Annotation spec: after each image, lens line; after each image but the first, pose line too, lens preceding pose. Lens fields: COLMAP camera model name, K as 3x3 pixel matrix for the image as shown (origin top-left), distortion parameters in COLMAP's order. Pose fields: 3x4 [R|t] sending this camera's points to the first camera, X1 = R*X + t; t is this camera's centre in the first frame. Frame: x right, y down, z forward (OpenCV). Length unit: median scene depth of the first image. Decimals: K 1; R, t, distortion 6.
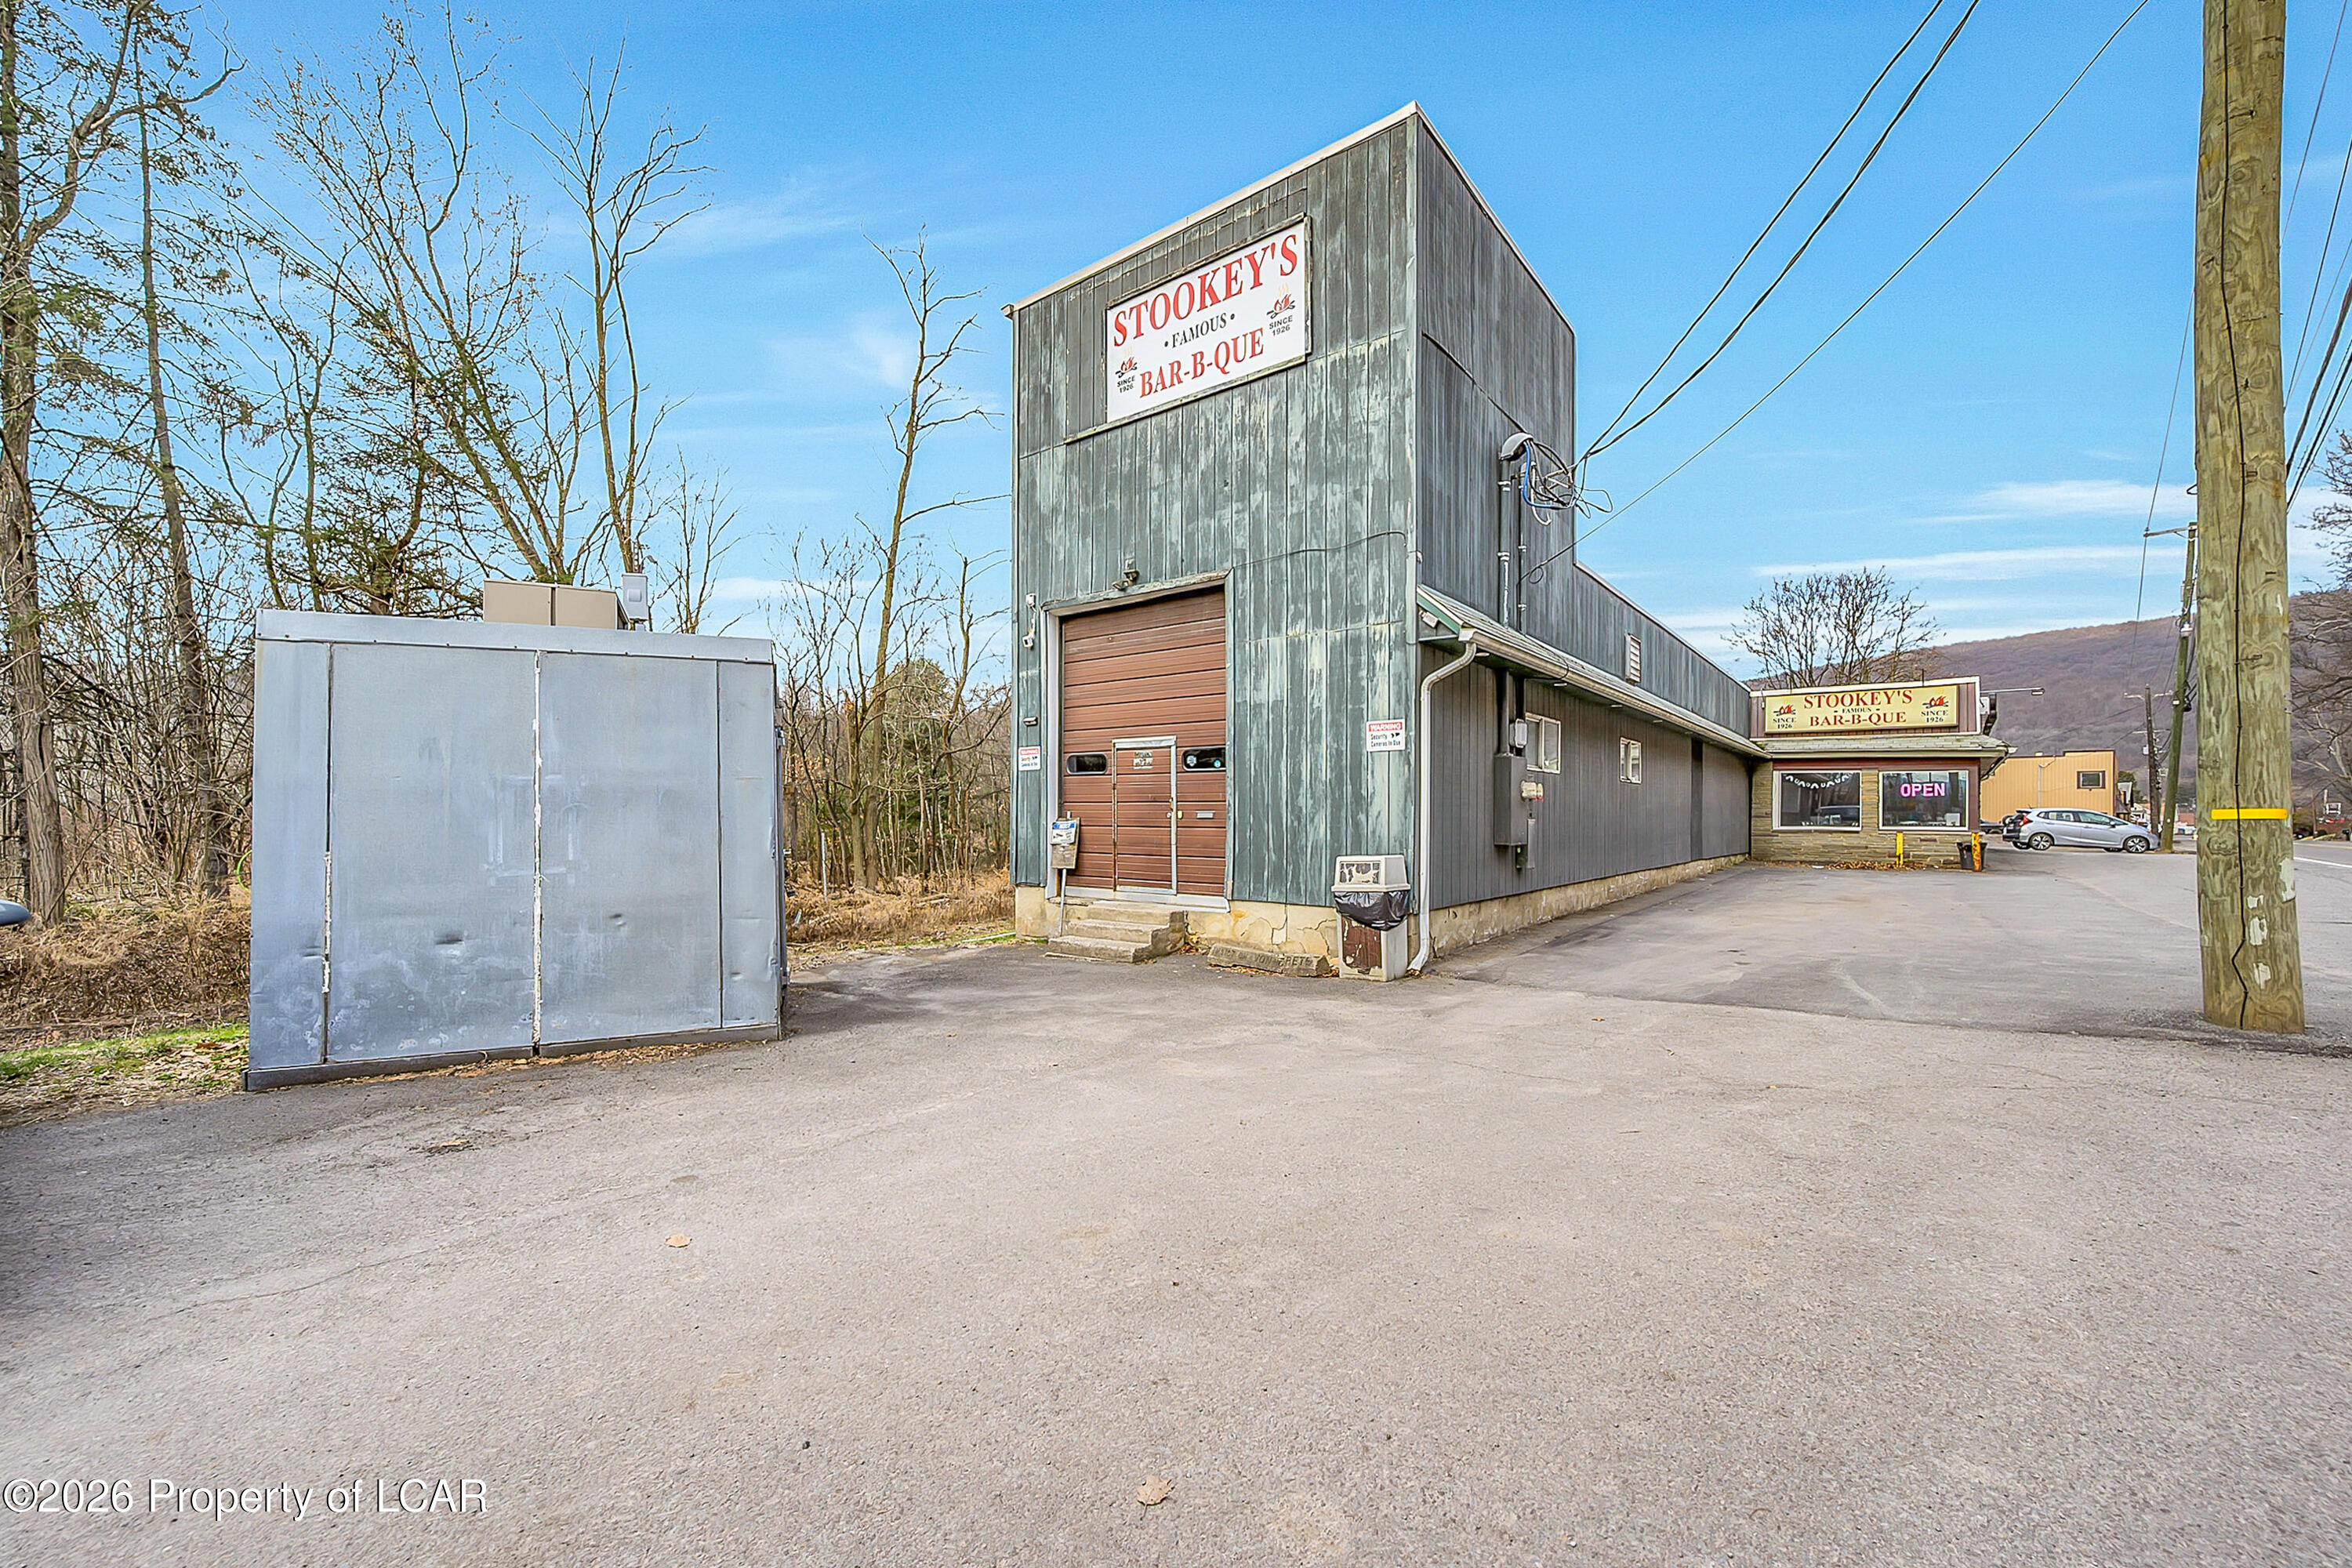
lens RADIAL K [[930.1, 0, 1193.0], [0, 930.1, 770.7], [0, 0, 1]] dist [-0.002306, -0.000064]
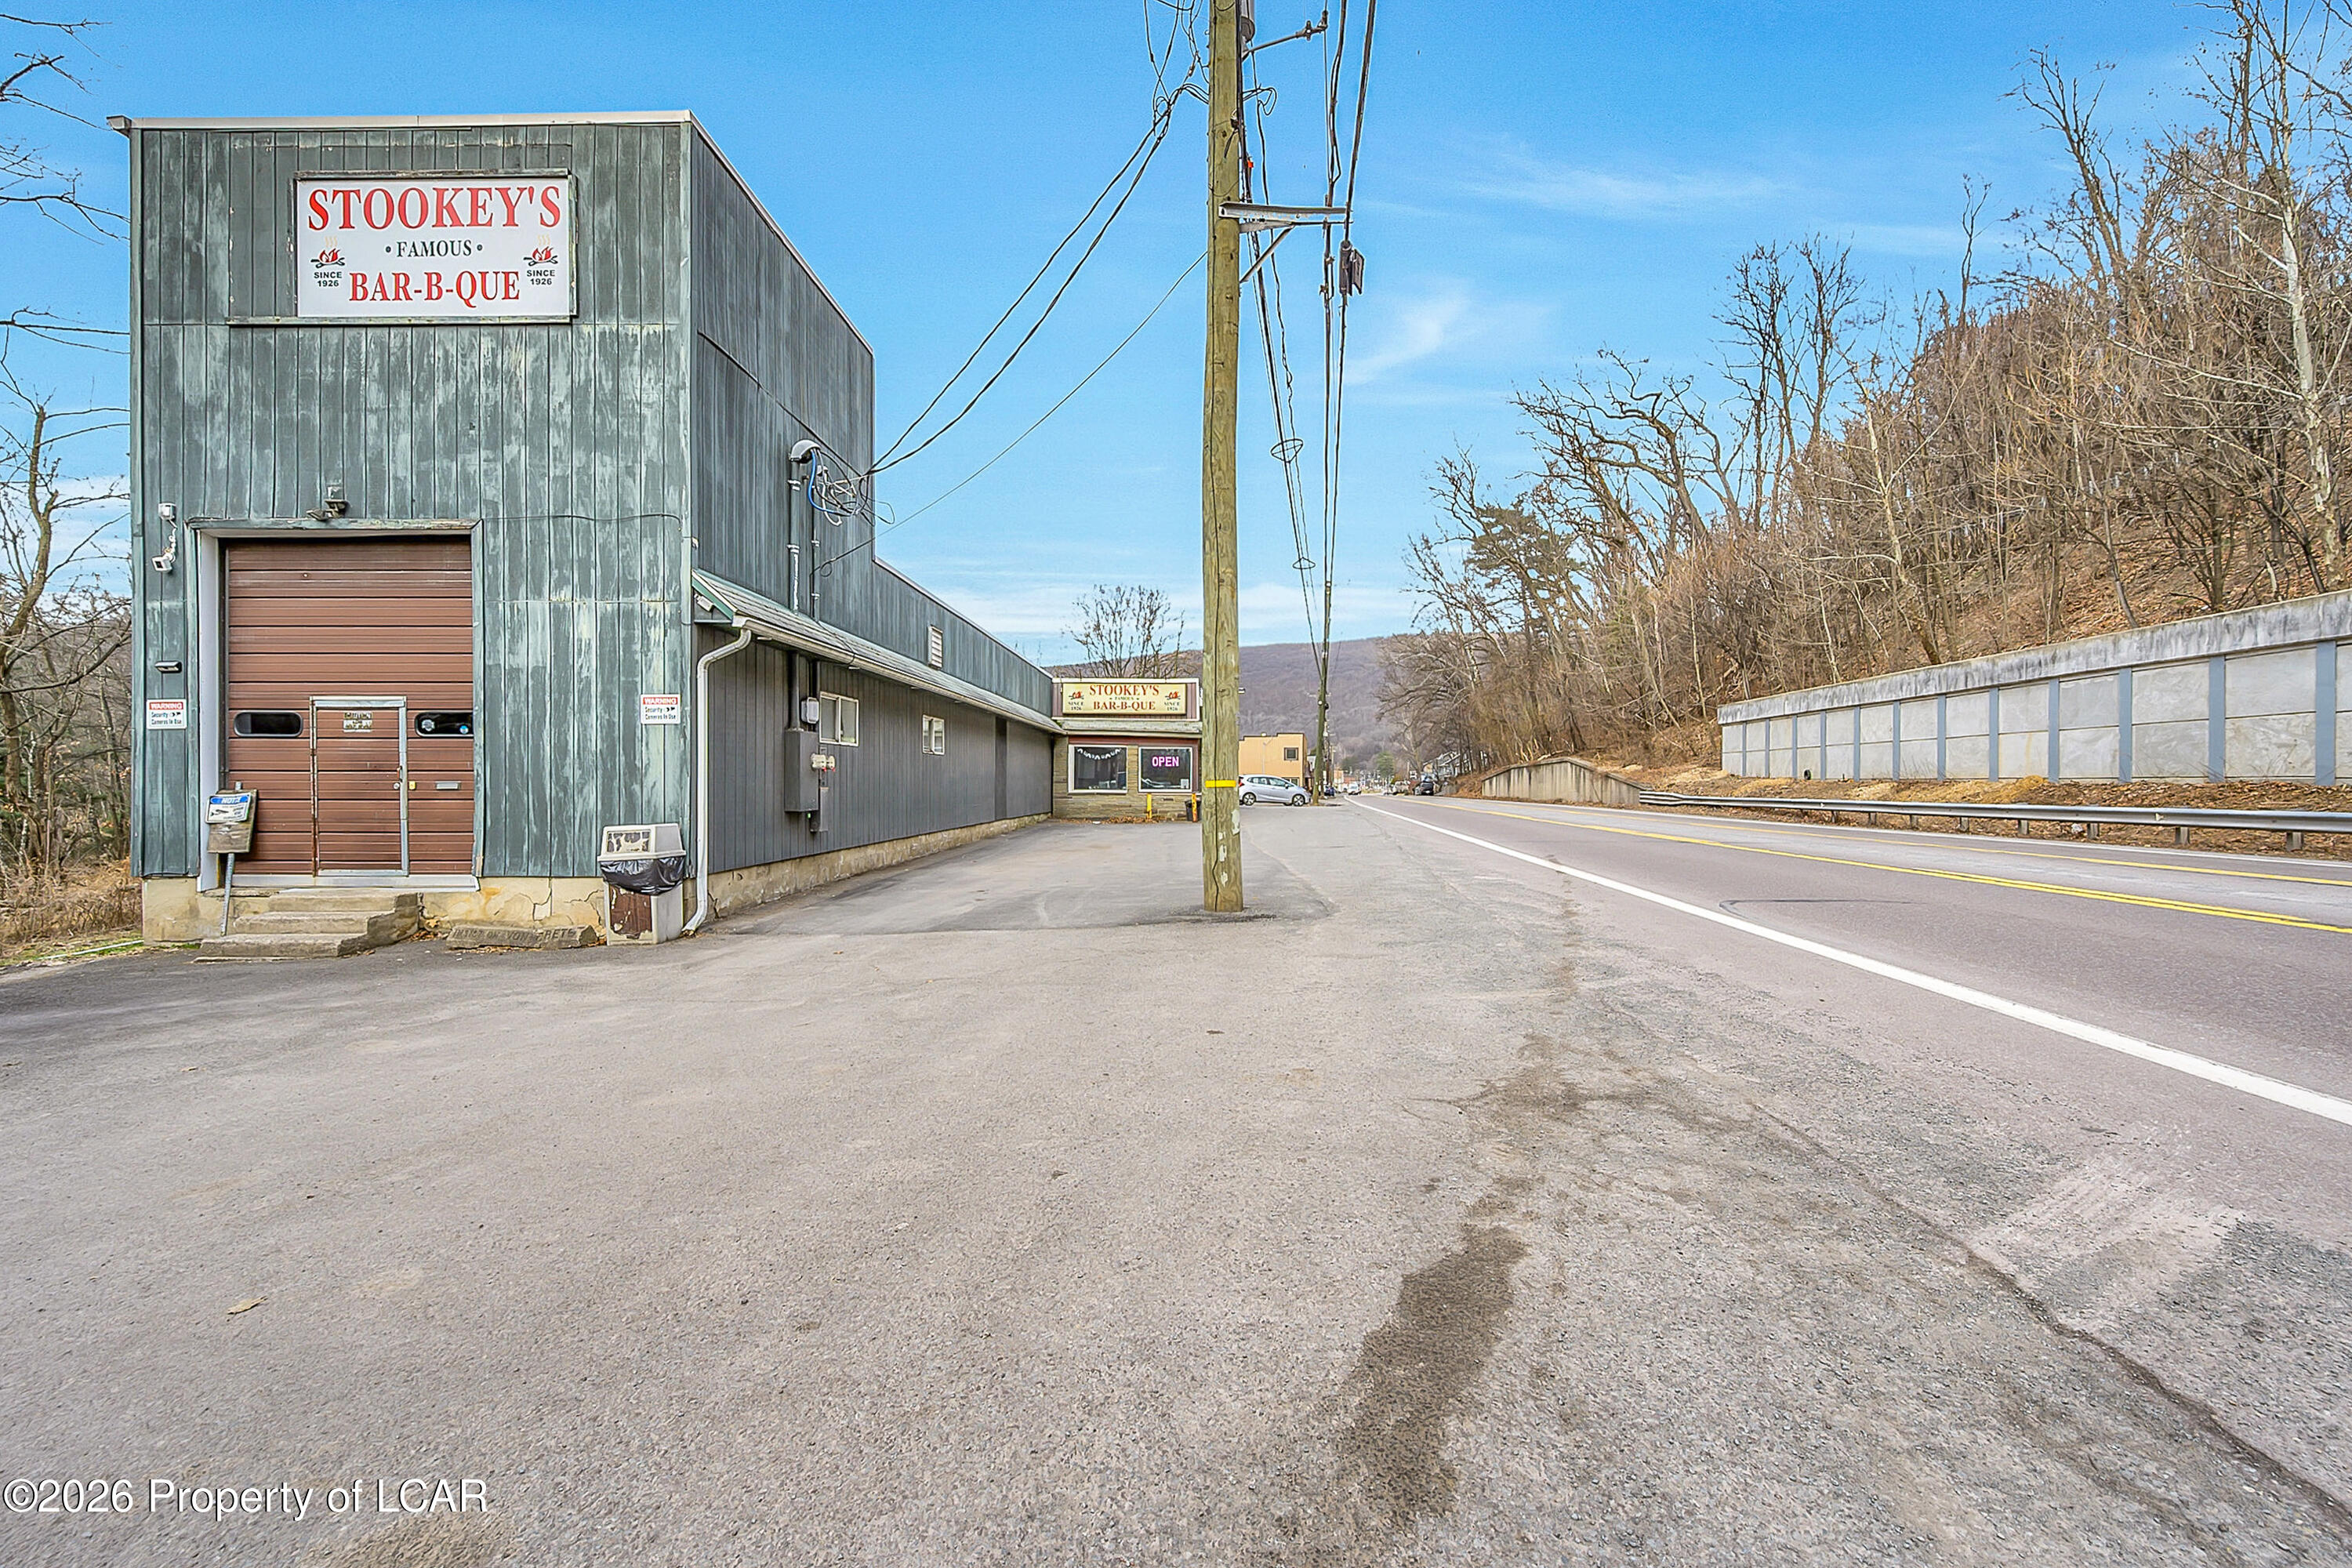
lens RADIAL K [[930.1, 0, 1193.0], [0, 930.1, 770.7], [0, 0, 1]] dist [-0.002306, -0.000064]
pose [[0.795645, 0.003388, 0.605753, 0.045164], [-0.026354, 0.999231, 0.029027, -0.013089], [-0.605189, -0.039059, 0.795123, -0.166465]]
